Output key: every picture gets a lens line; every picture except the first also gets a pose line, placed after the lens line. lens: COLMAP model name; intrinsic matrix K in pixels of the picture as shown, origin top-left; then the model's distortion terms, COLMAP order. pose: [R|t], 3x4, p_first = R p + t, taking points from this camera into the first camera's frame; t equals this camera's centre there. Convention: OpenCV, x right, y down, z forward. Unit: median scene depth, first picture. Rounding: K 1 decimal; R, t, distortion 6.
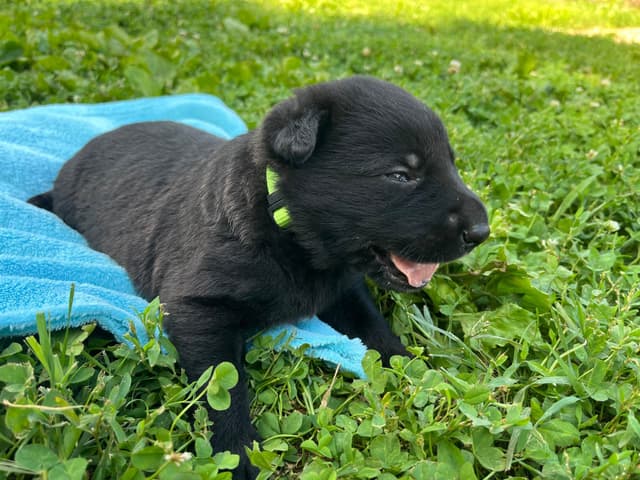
lens RADIAL K [[532.1, 0, 320.0], [0, 532.1, 240.0], [0, 0, 1]] dist [-0.000438, -0.000120]
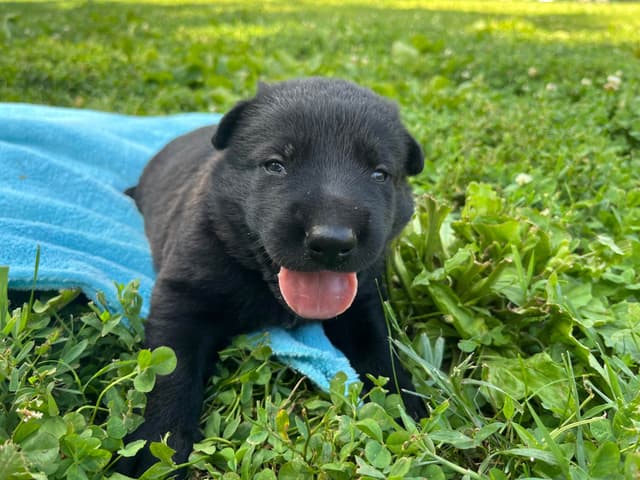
lens RADIAL K [[532.1, 0, 320.0], [0, 532.1, 240.0], [0, 0, 1]] dist [-0.000438, -0.000120]
pose [[0.921457, 0.105463, -0.373891, 0.357218], [-0.127968, 0.991132, -0.035809, 0.026321], [0.366798, 0.080843, 0.926781, 0.142972]]
